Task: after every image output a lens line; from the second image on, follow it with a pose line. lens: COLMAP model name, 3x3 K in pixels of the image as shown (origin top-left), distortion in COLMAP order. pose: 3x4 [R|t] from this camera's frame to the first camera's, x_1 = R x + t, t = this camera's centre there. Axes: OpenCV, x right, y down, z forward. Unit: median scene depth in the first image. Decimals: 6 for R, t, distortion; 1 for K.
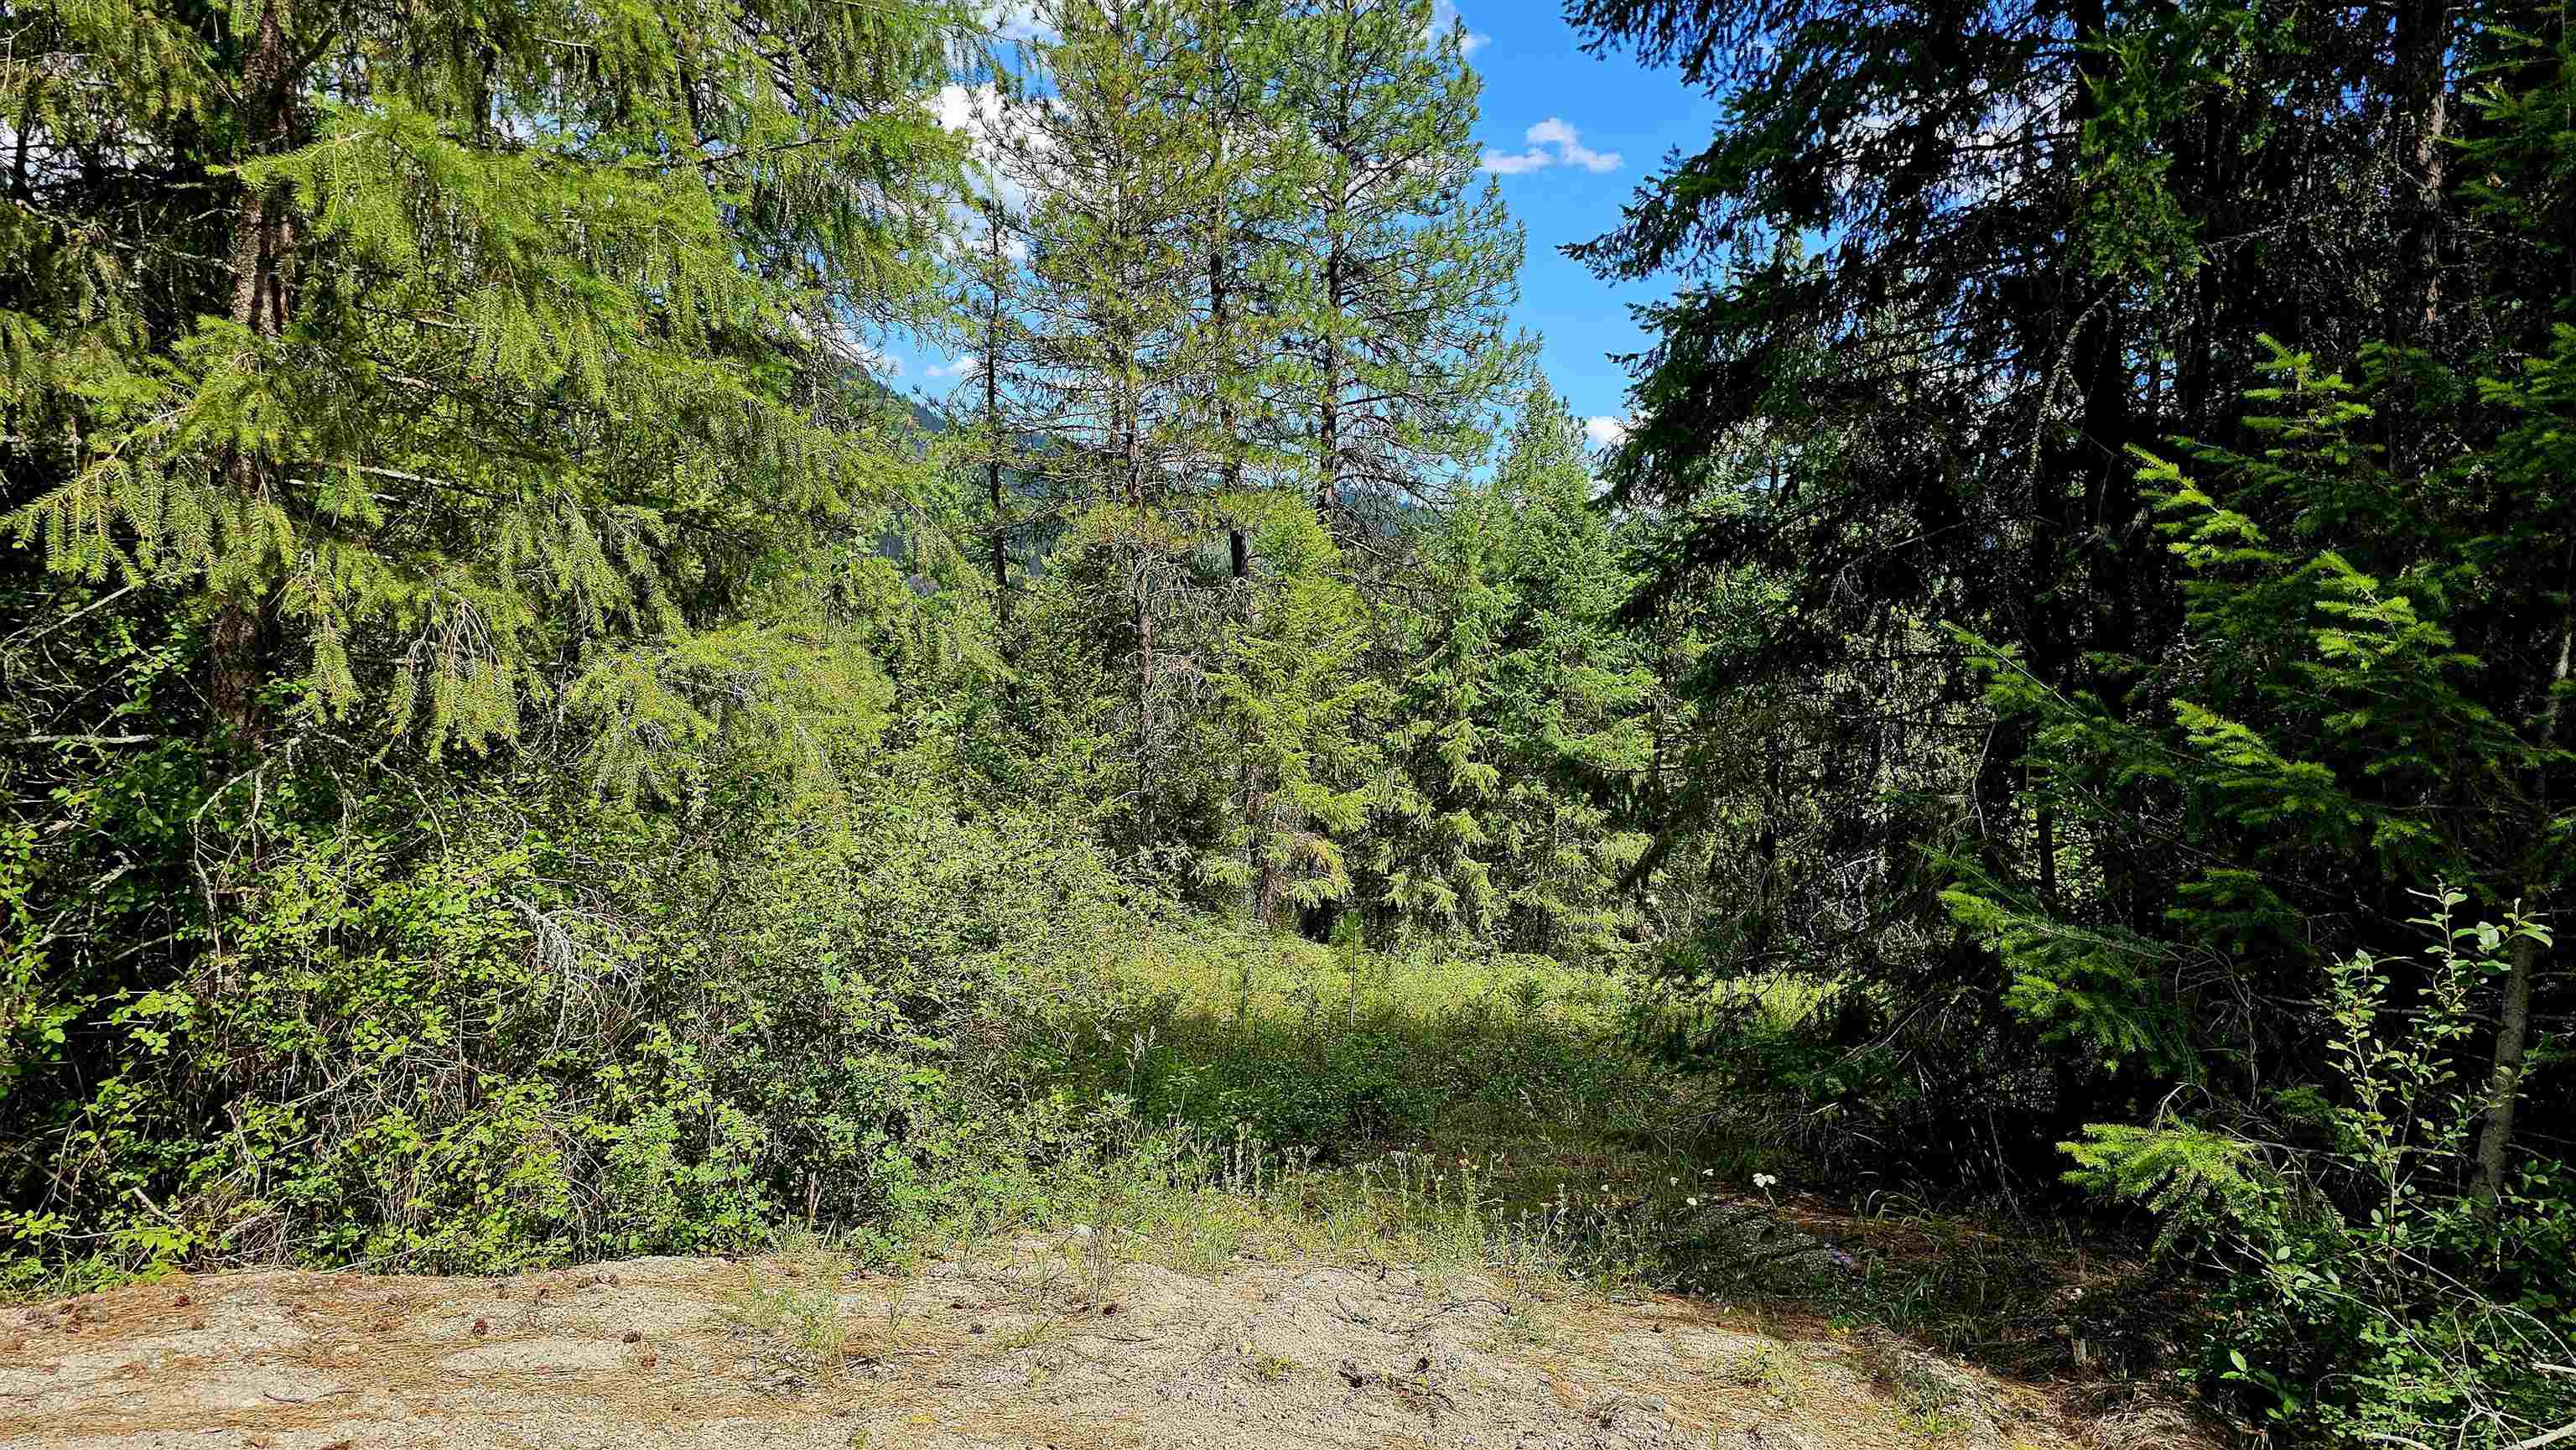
lens RADIAL K [[1726.7, 0, 1280.3], [0, 1726.7, 718.5], [0, 0, 1]] dist [0.025845, -0.031431]
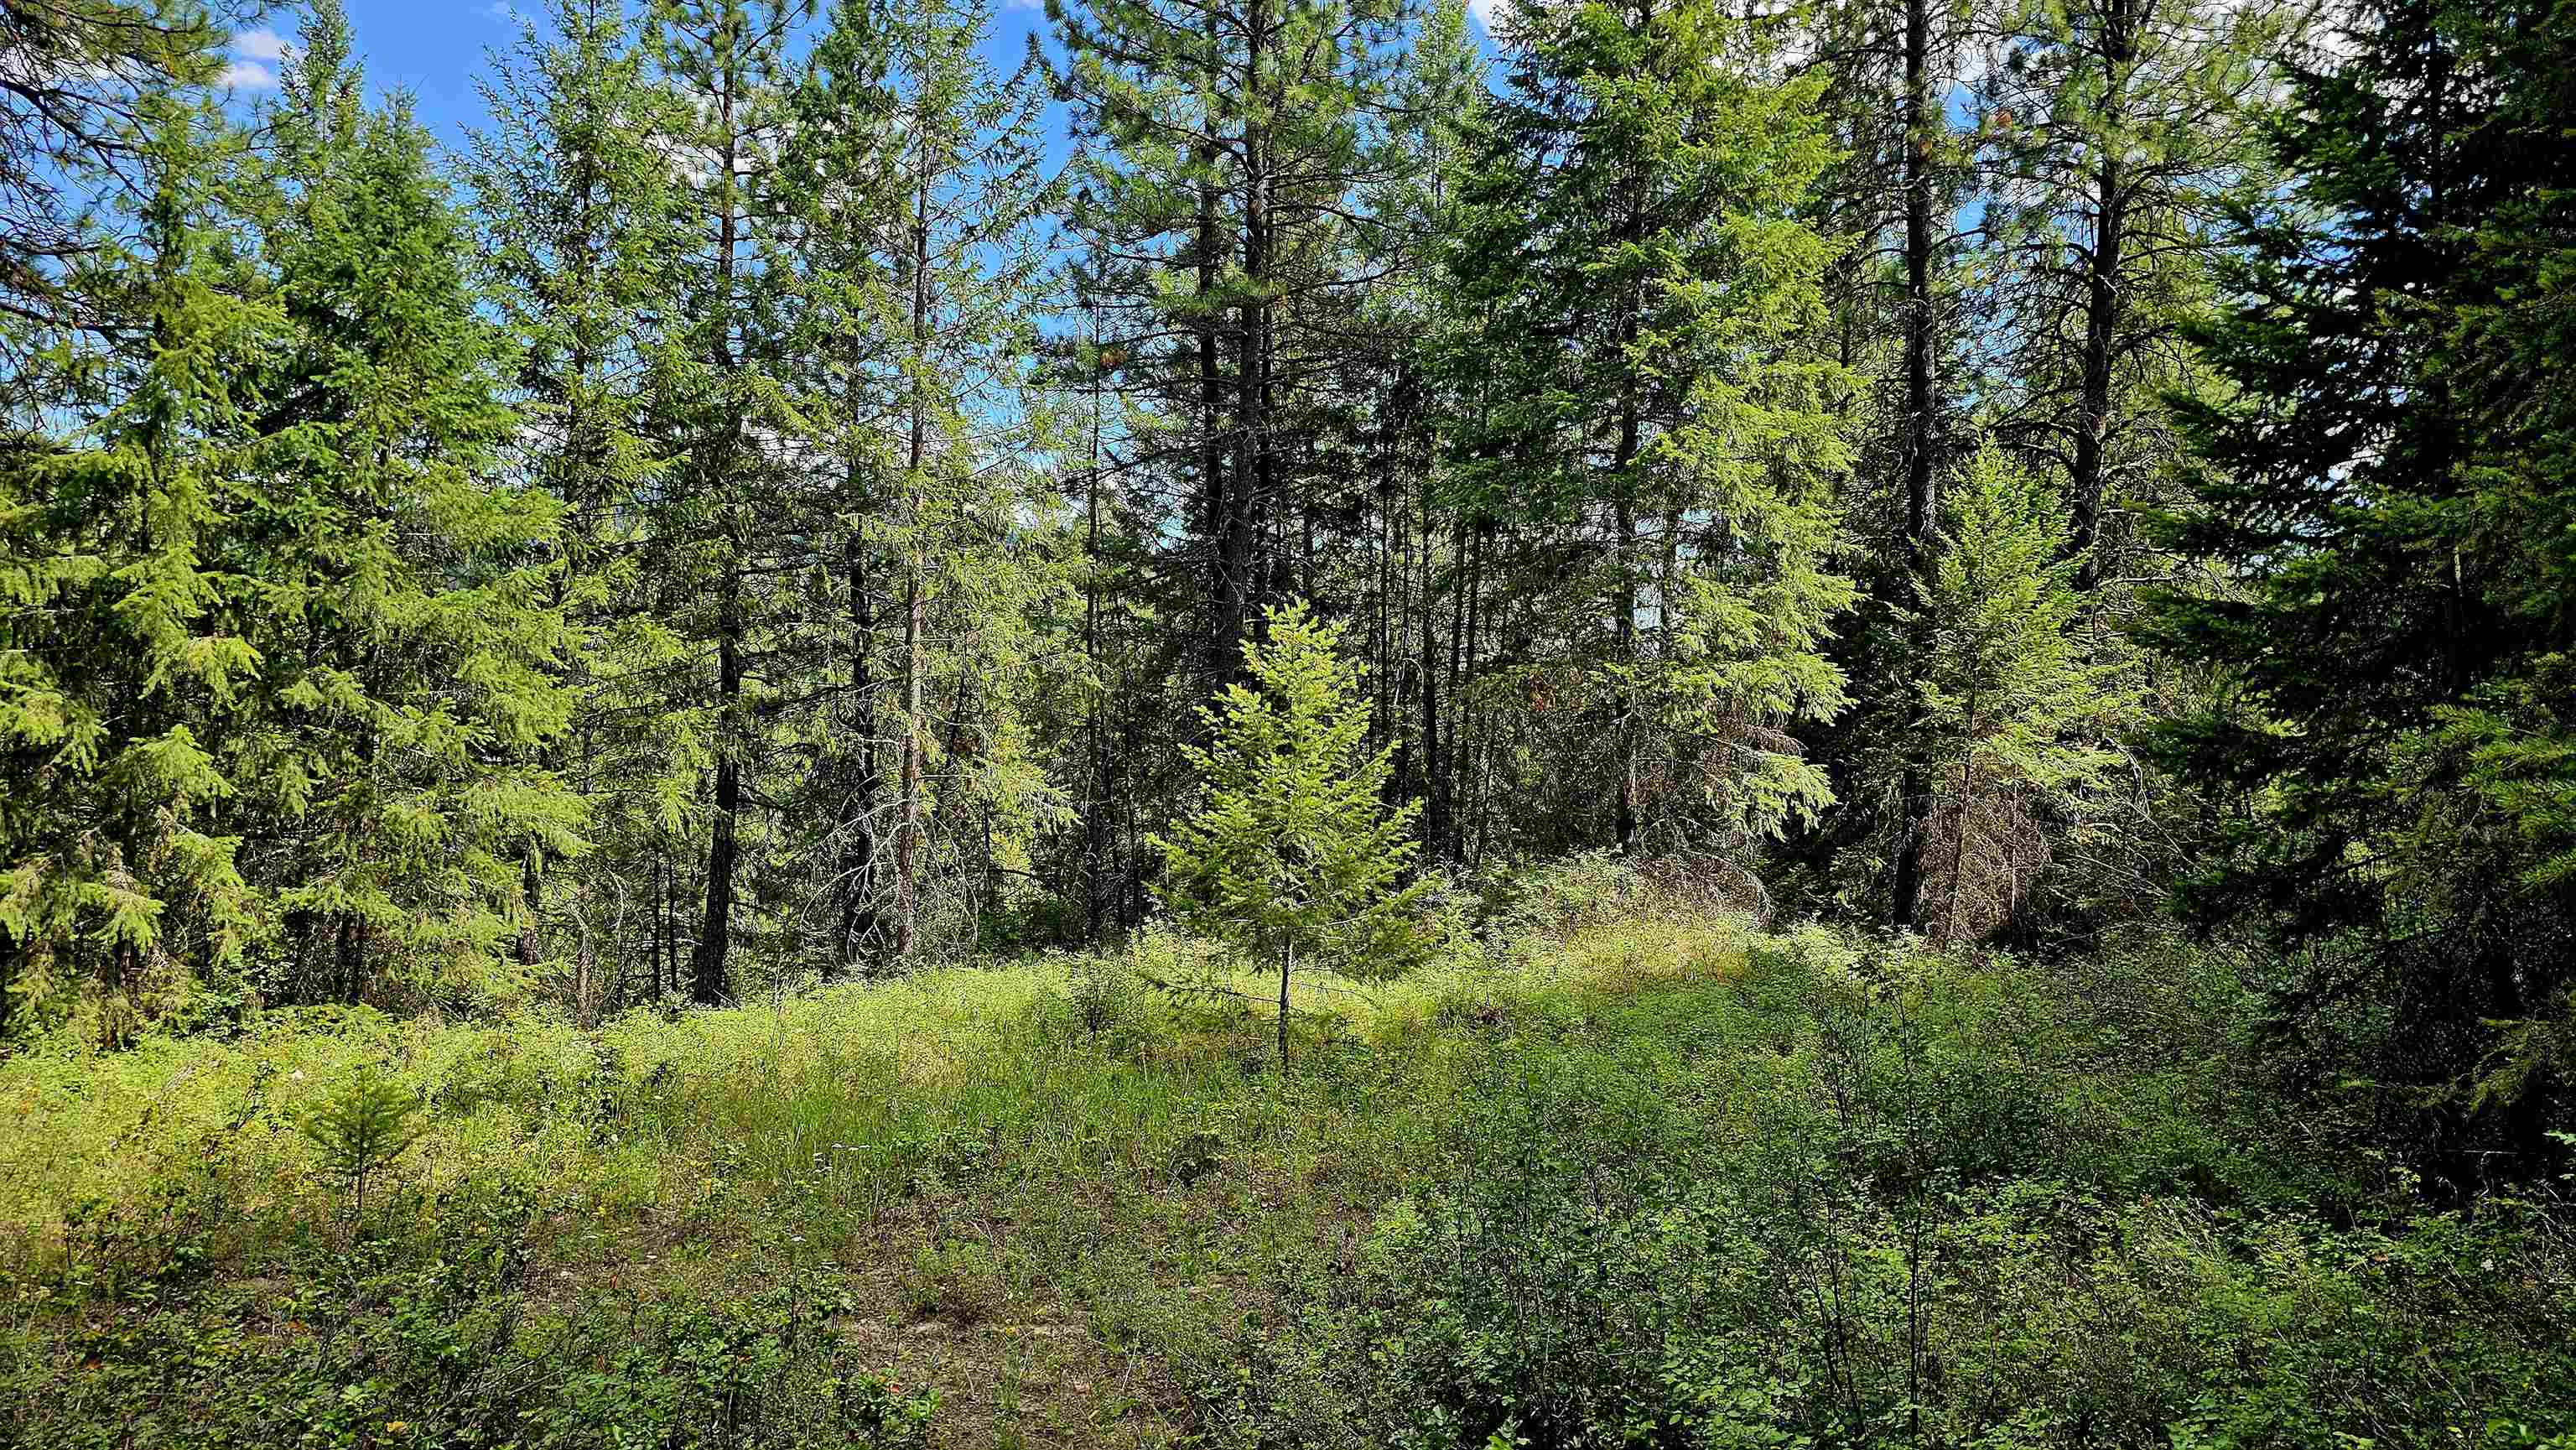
lens RADIAL K [[1726.7, 0, 1283.6], [0, 1726.7, 698.9], [0, 0, 1]] dist [0.025845, -0.031431]
pose [[0.780864, -0.004840, 0.624683, 0.042221], [0.006673, 0.999978, -0.000594, 0.045405], [-0.624666, 0.004632, 0.780878, 0.407620]]
